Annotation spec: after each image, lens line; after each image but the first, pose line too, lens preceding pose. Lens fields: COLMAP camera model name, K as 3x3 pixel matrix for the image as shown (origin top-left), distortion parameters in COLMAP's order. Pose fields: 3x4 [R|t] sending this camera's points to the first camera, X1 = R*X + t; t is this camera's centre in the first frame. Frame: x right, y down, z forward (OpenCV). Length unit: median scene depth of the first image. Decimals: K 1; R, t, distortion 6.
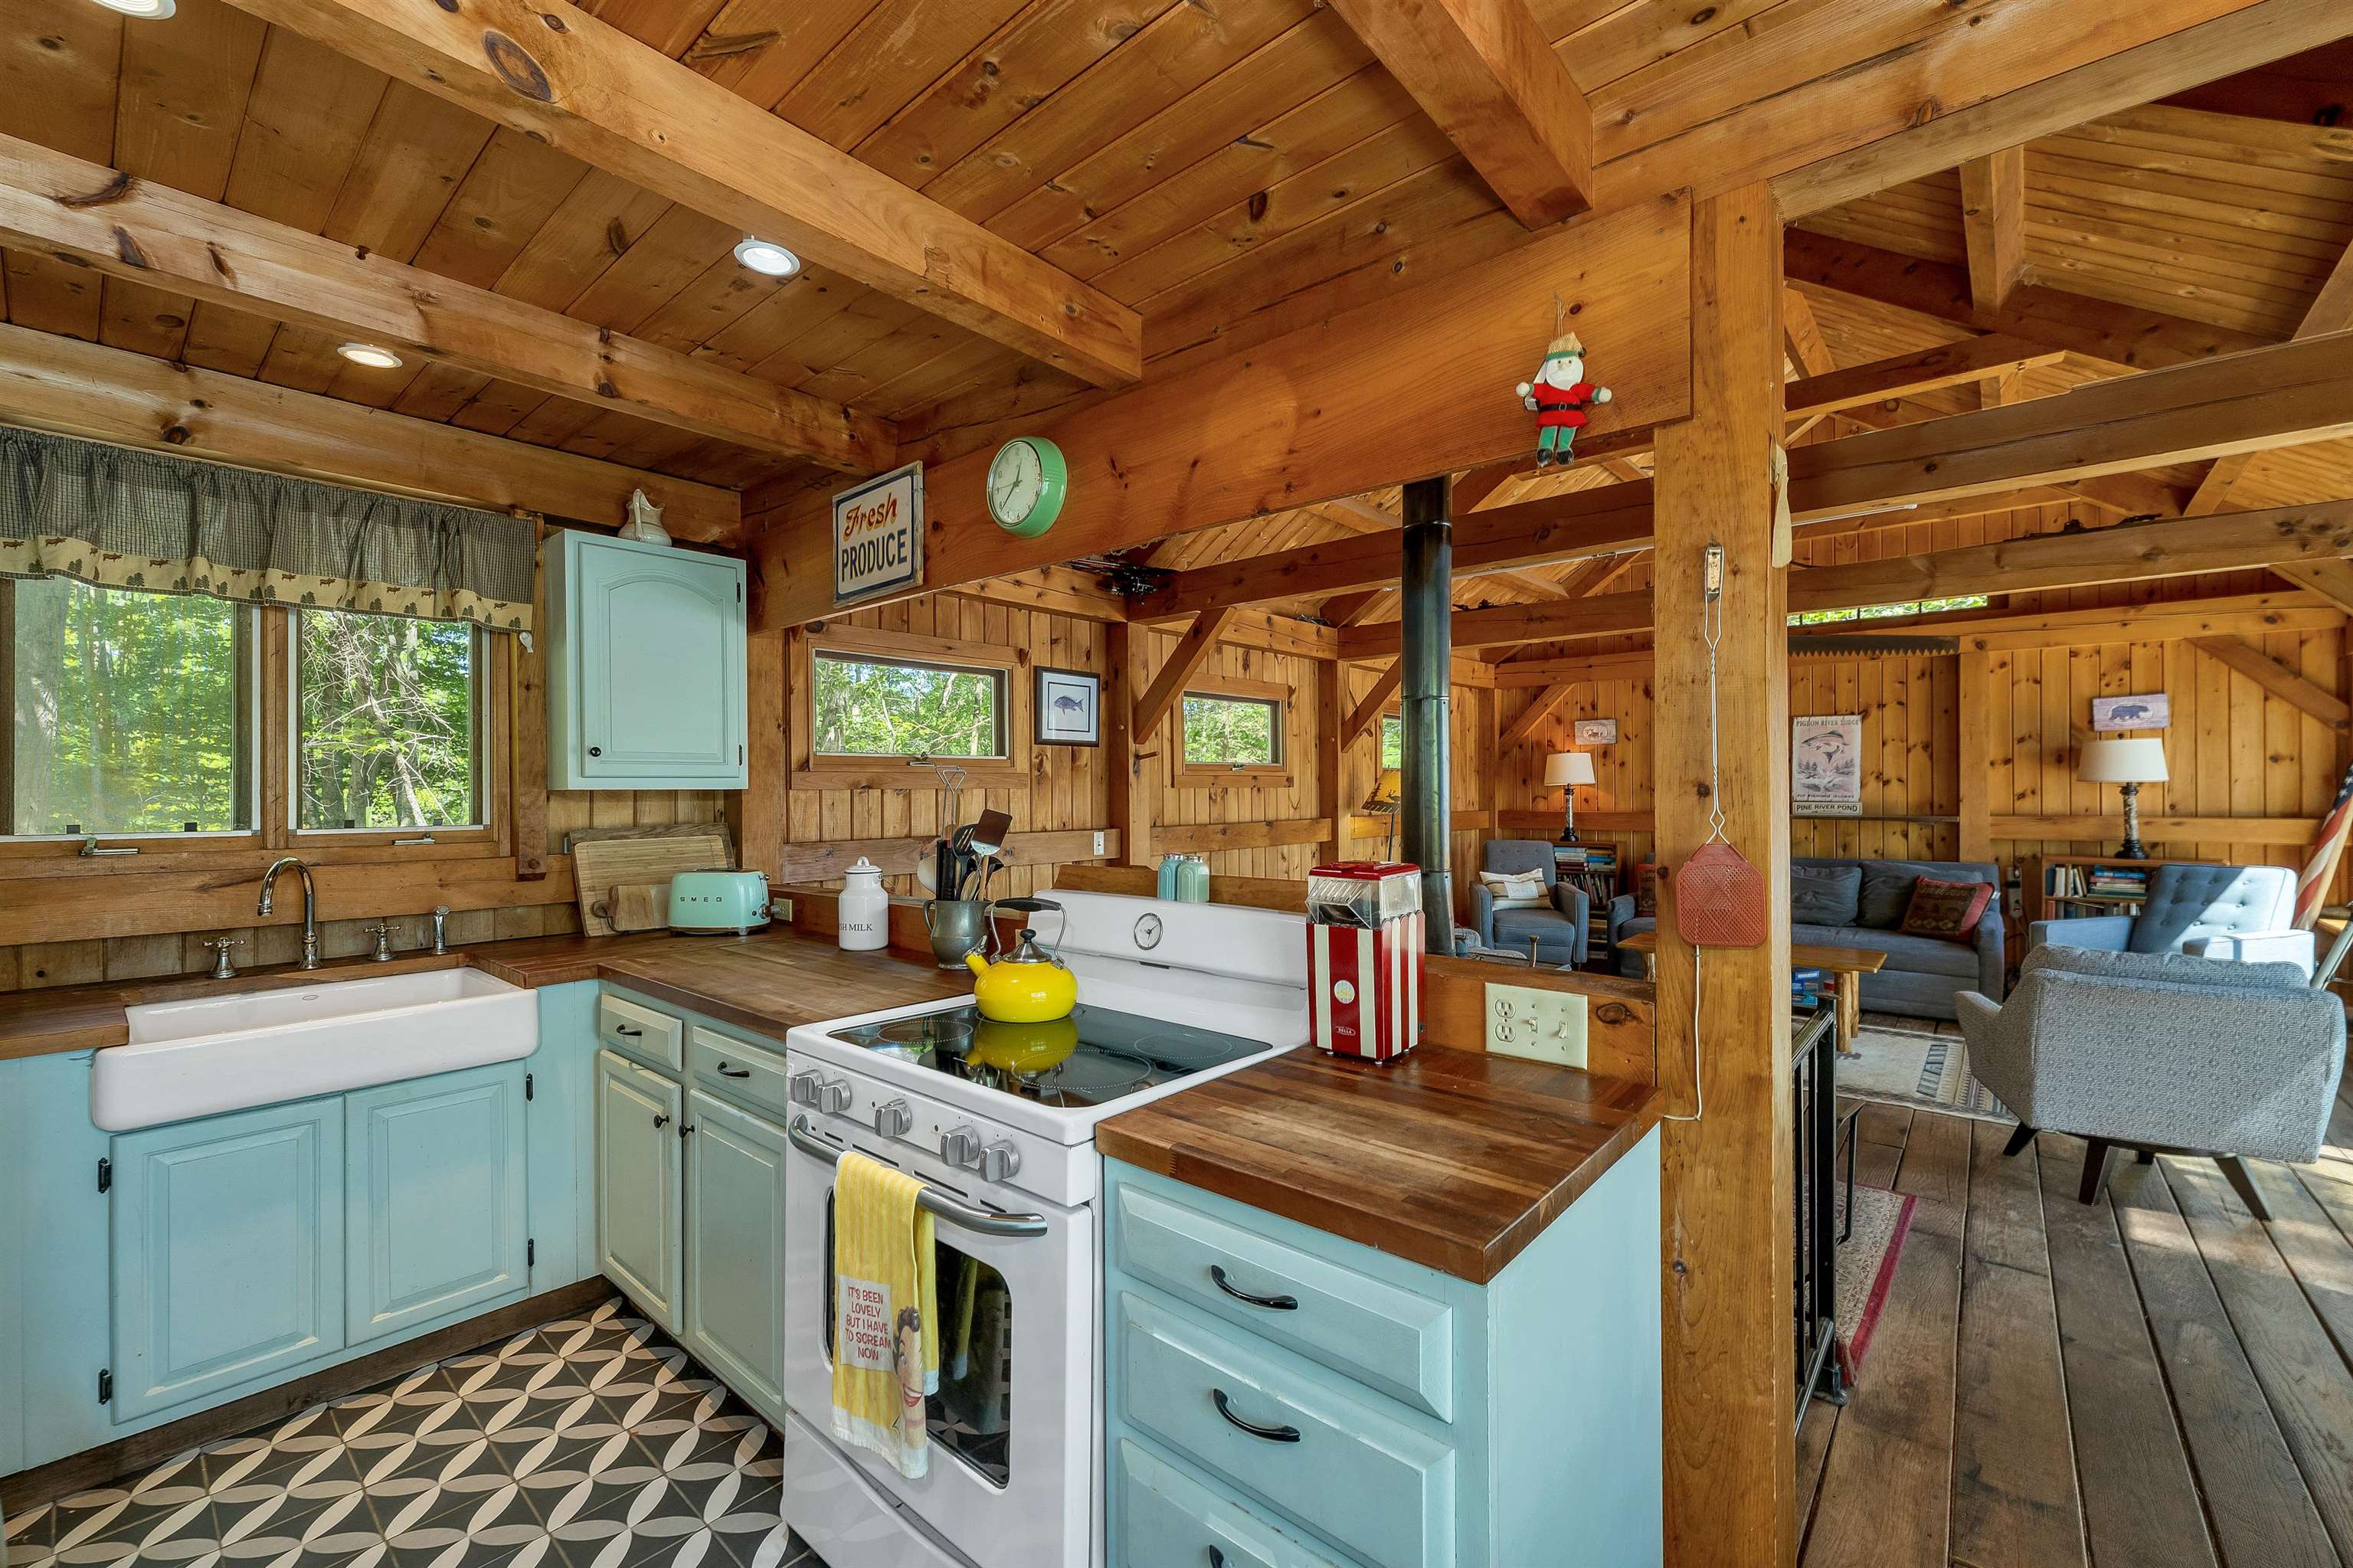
lens RADIAL K [[974.0, 0, 1177.3], [0, 974.0, 786.7], [0, 0, 1]] dist [0.003802, 0.000192]
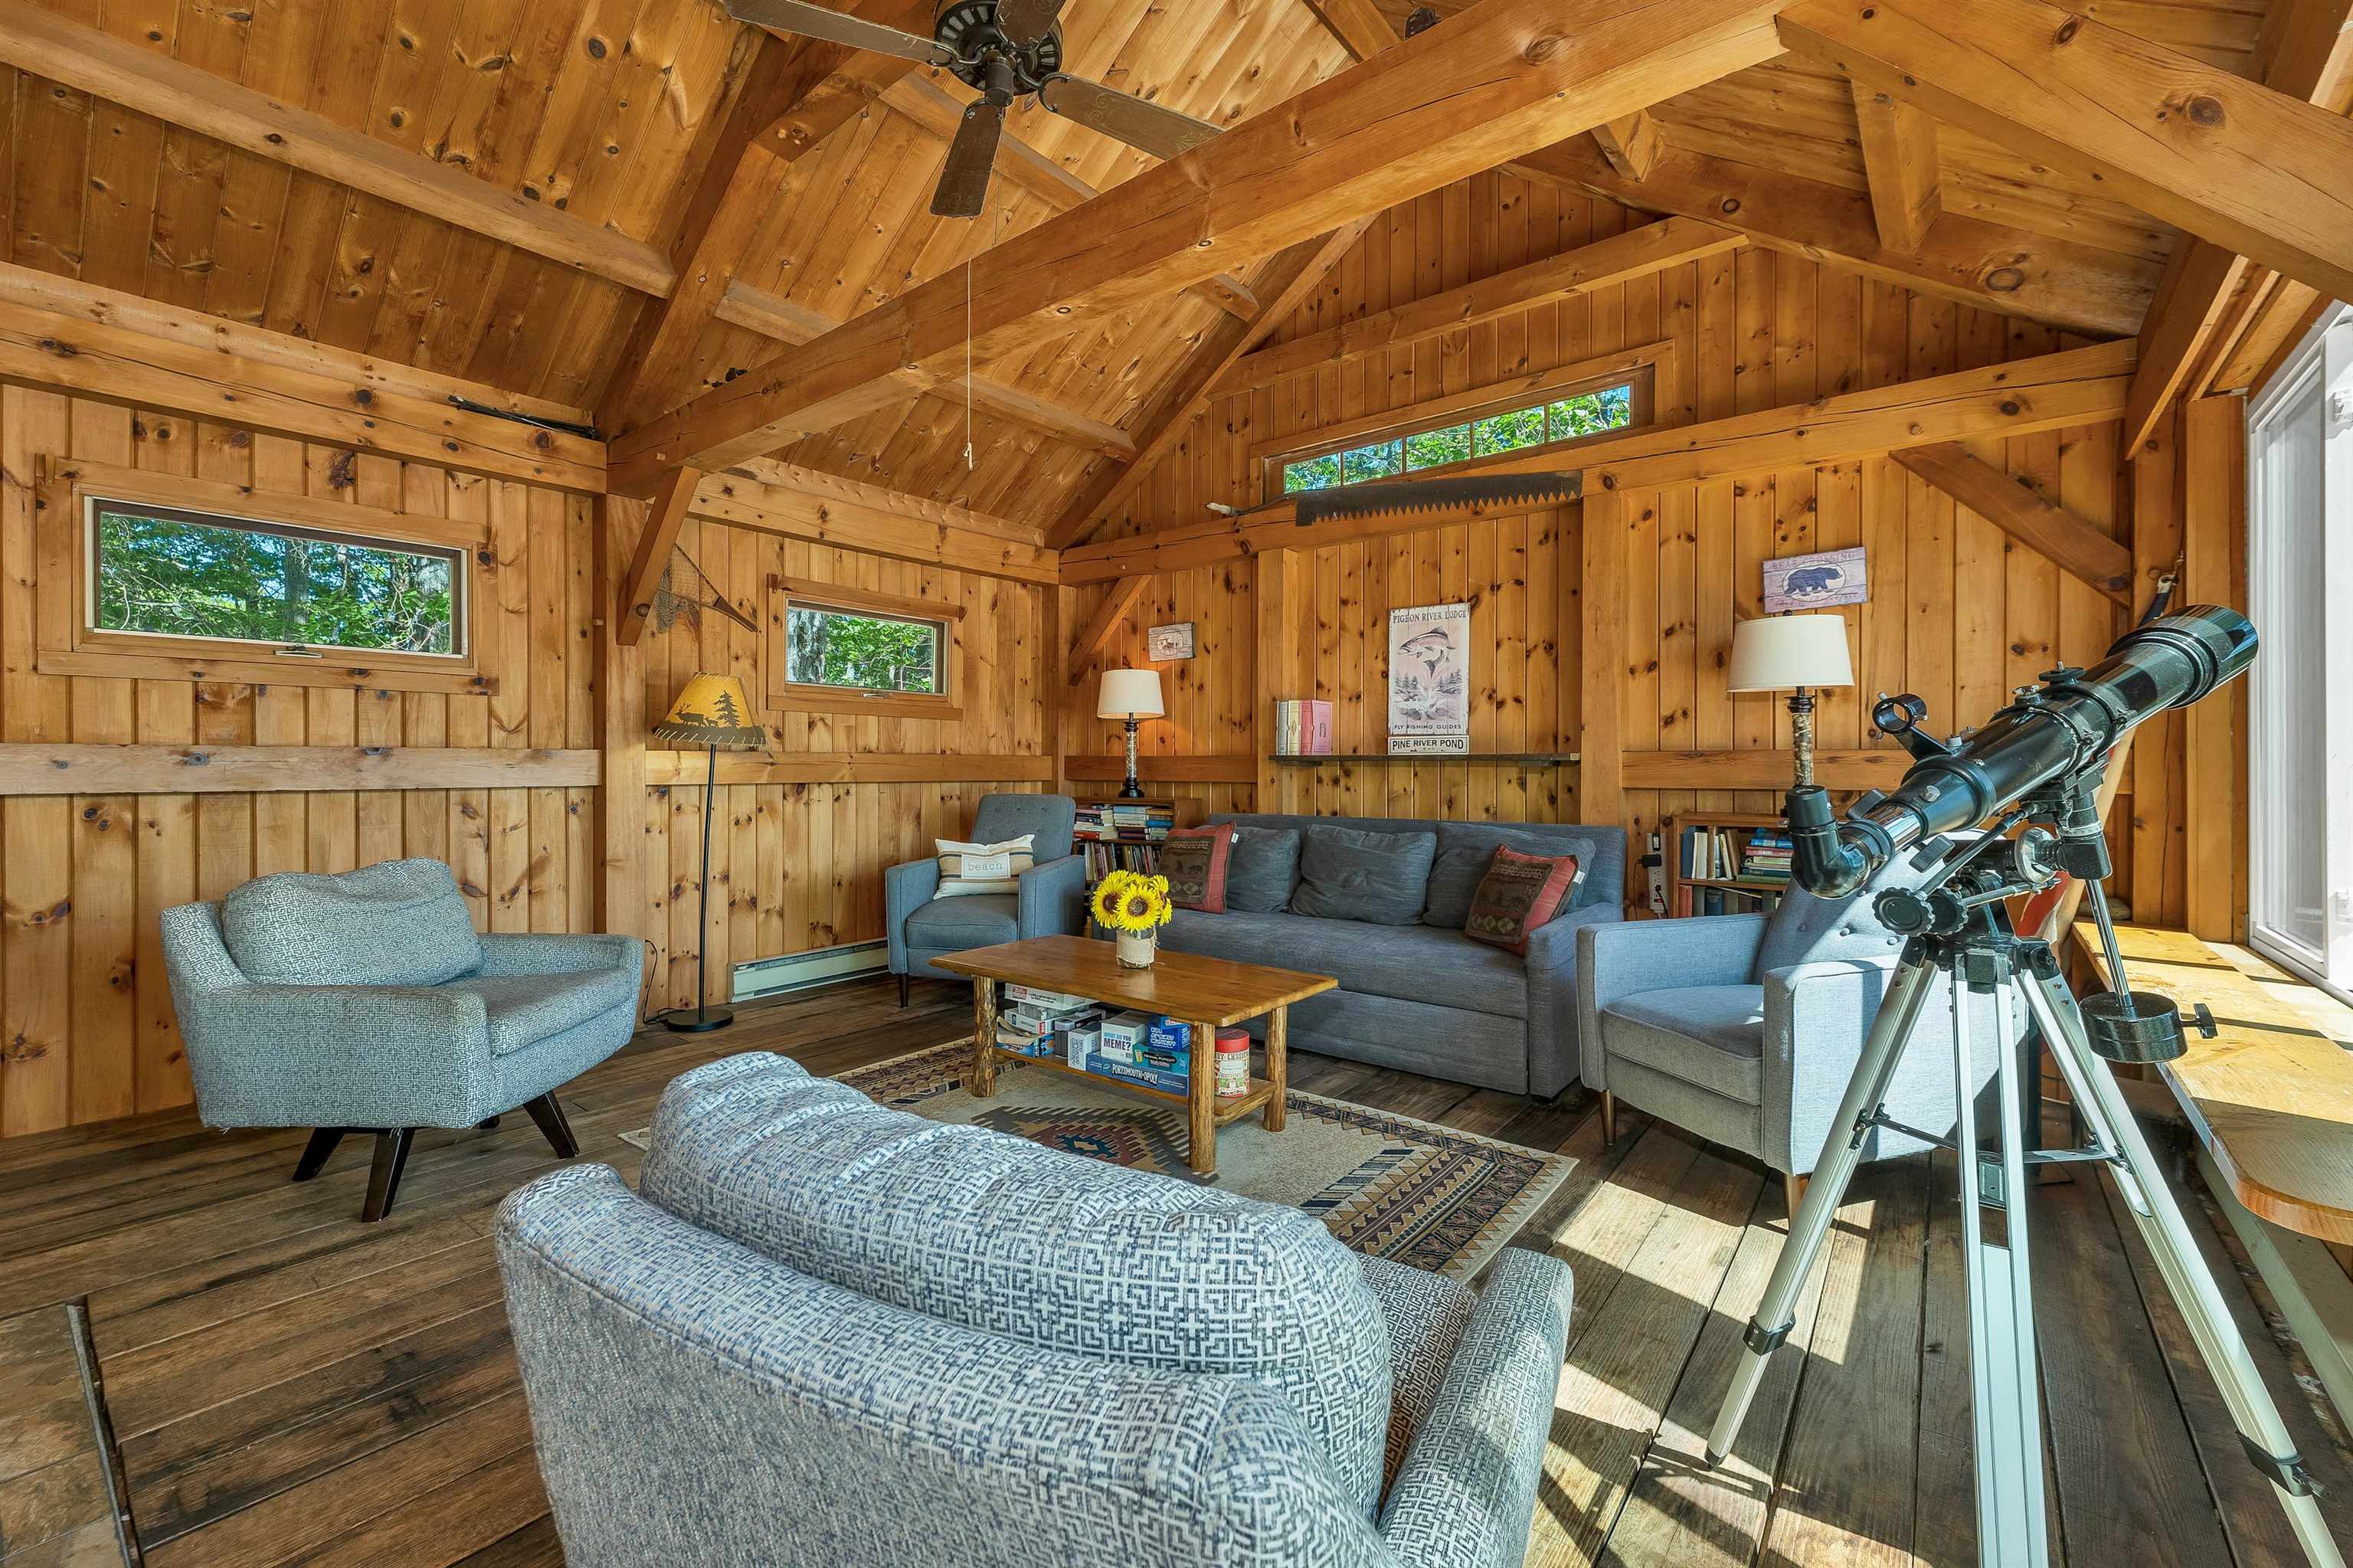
lens RADIAL K [[974.0, 0, 1180.9], [0, 974.0, 765.5], [0, 0, 1]] dist [0.003802, 0.000192]
pose [[0.999270, 0.006733, 0.037617, 0.570834], [-0.006833, 0.999973, 0.002532, 0.043130], [-0.037599, -0.002787, 0.999289, 0.411887]]
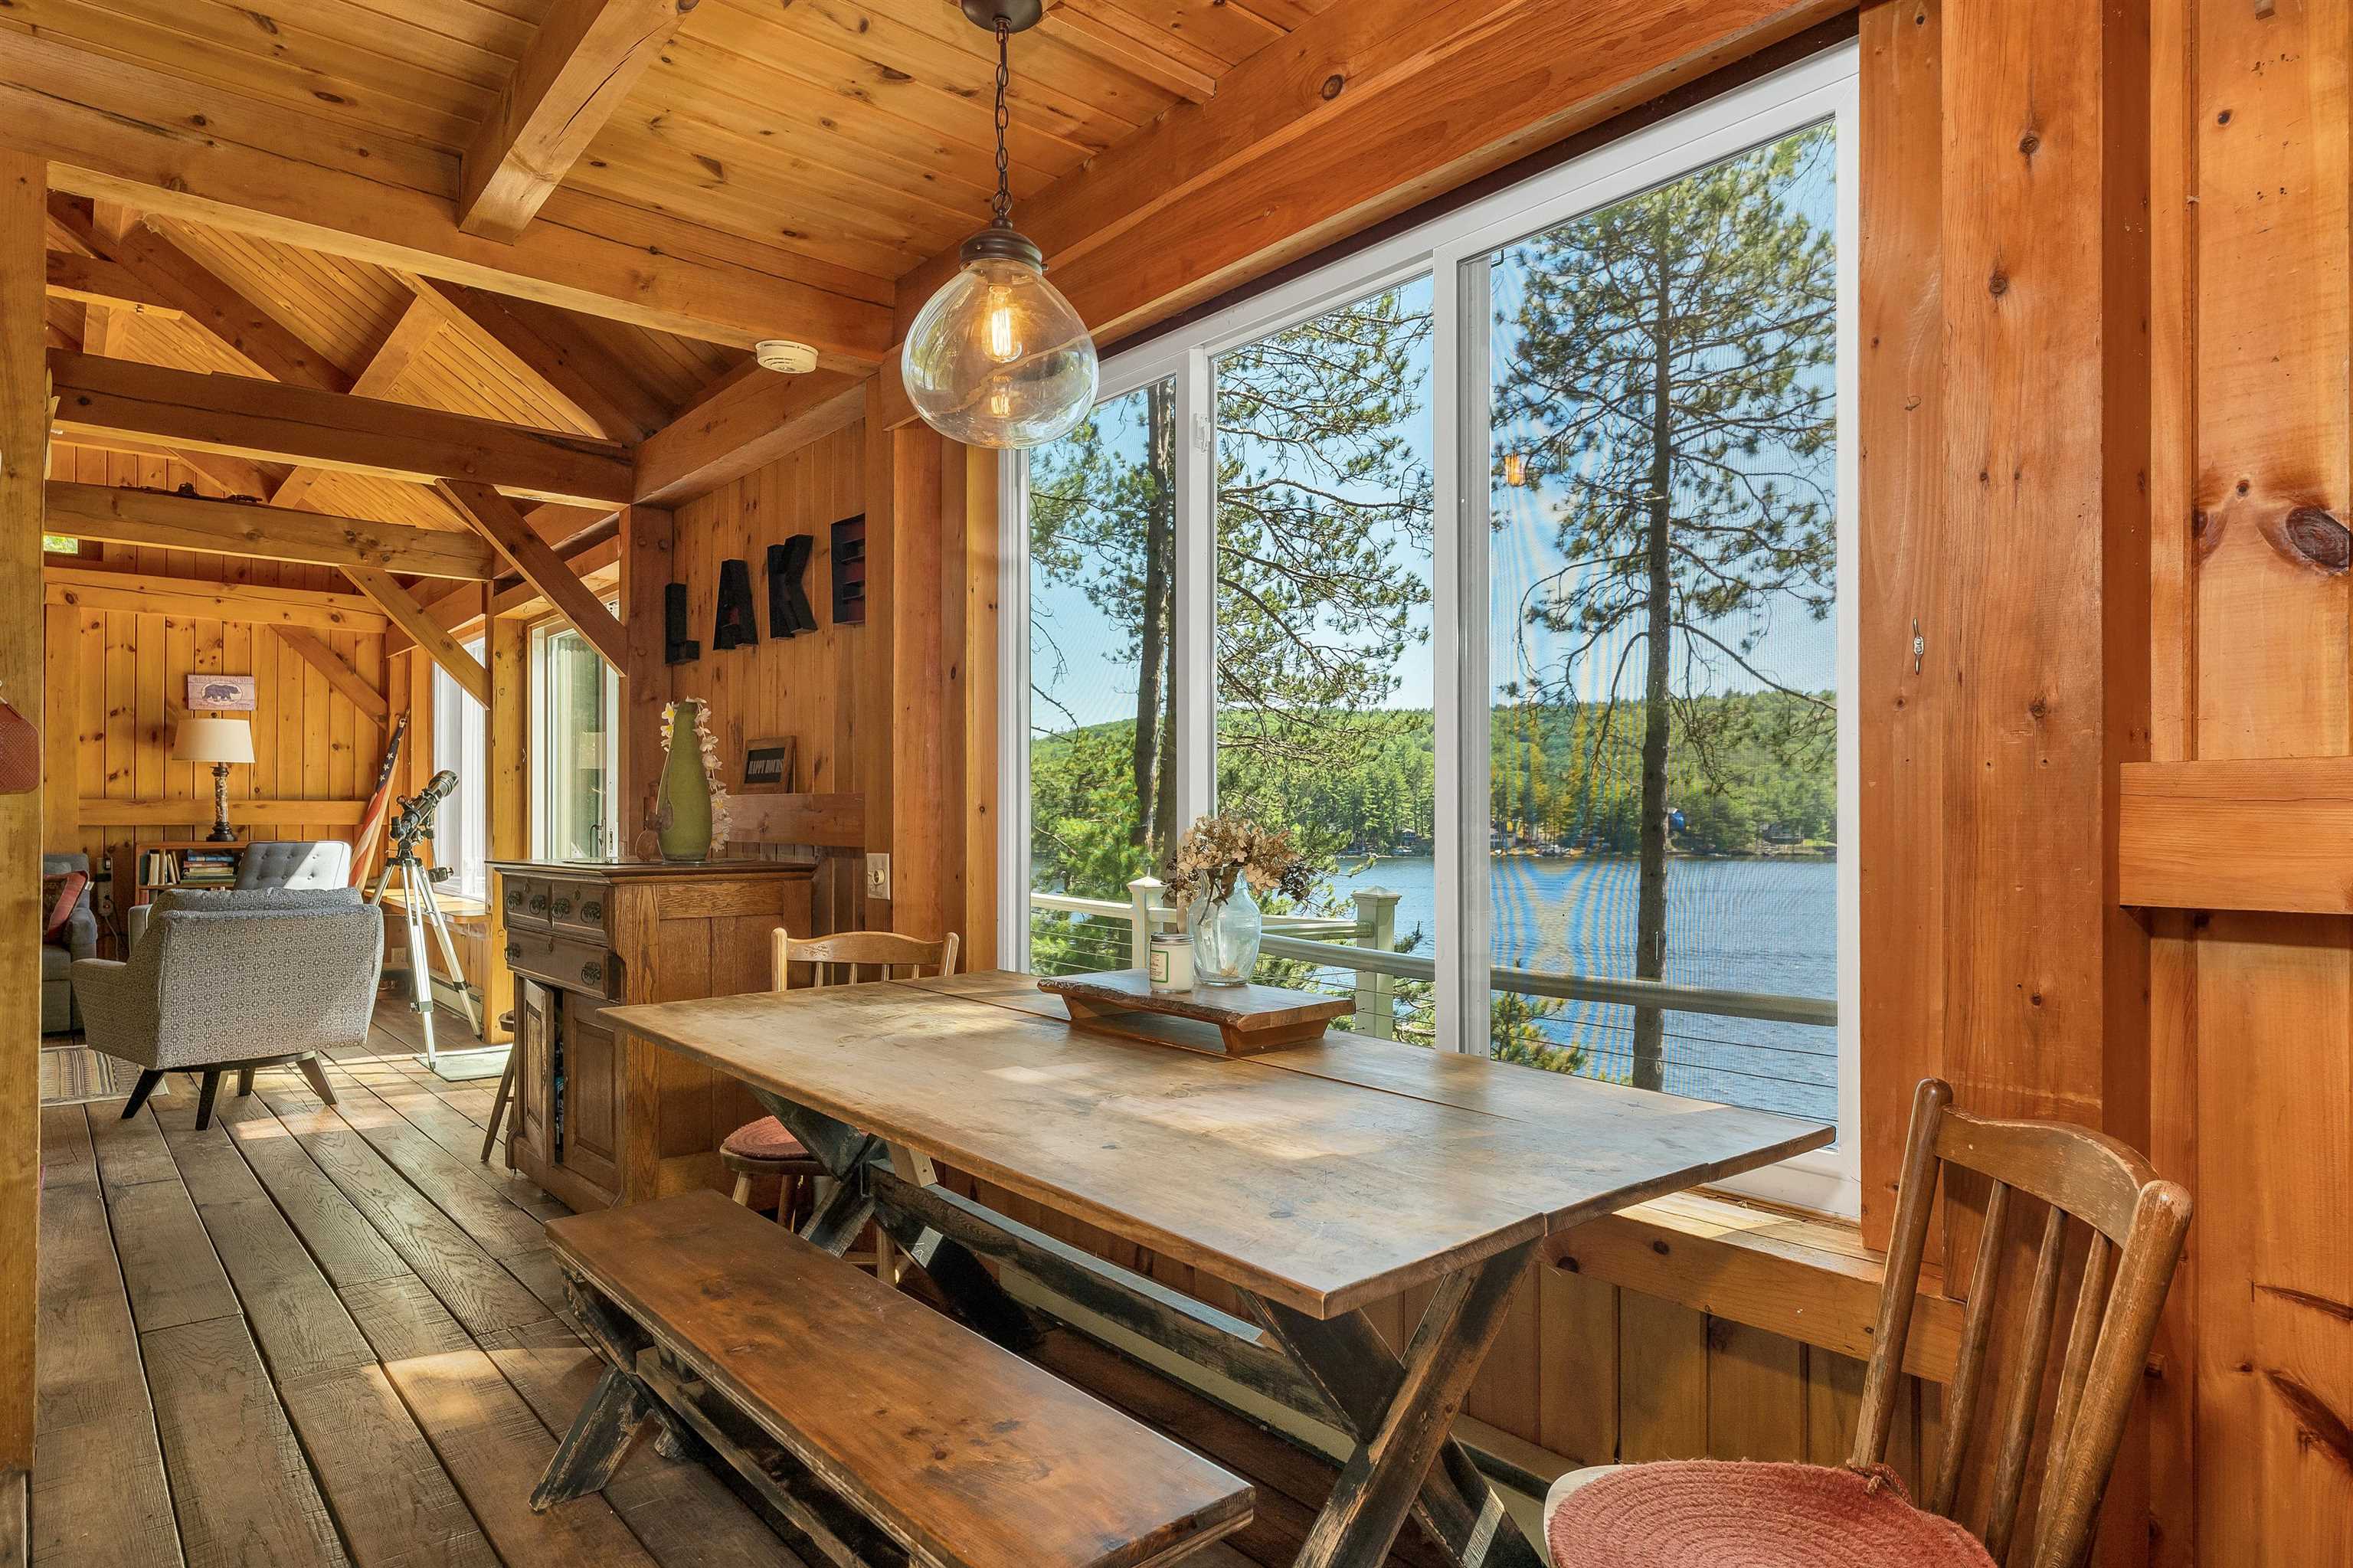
lens RADIAL K [[1316.8, 0, 1191.7], [0, 1316.8, 819.0], [0, 0, 1]] dist [-0.012365, -0.000464]
pose [[0.143078, 0.003071, 0.989707, -0.181174], [-0.010837, 0.999940, -0.001536, 0.042726], [-0.989652, -0.010506, 0.143103, -0.148432]]
